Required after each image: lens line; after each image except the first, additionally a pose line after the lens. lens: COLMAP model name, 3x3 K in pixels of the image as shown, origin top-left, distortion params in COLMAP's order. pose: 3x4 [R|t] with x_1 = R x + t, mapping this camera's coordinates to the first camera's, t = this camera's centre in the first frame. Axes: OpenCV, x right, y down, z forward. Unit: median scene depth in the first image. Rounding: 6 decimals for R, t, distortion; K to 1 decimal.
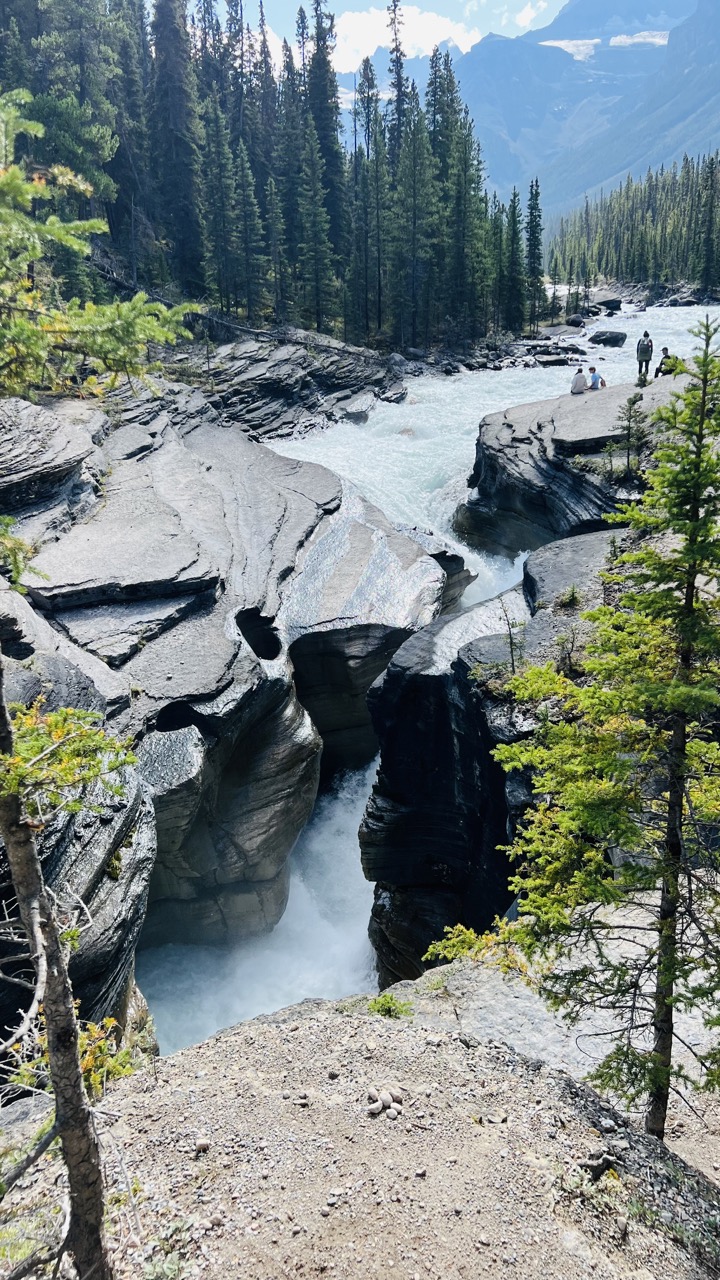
lens RADIAL K [[948.7, 0, 364.0], [0, 948.7, 642.7], [0, 0, 1]] dist [0.096522, -0.139536]
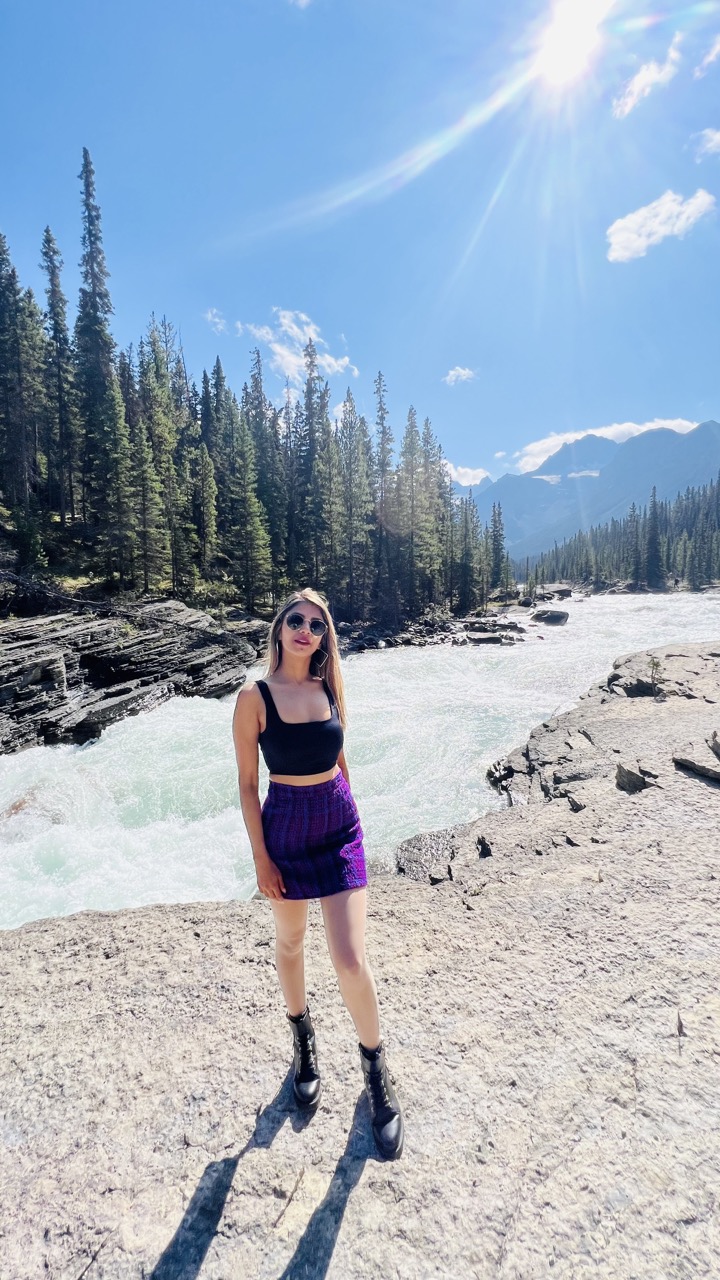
lens RADIAL K [[509.1, 0, 360.0], [0, 509.1, 640.0], [0, 0, 1]] dist [0.000350, 0.000017]
pose [[0.987063, 0.024213, -0.158493, 0.290218], [-0.063238, 0.967186, -0.246075, -0.302564], [0.147334, 0.252914, 0.956204, 0.940962]]
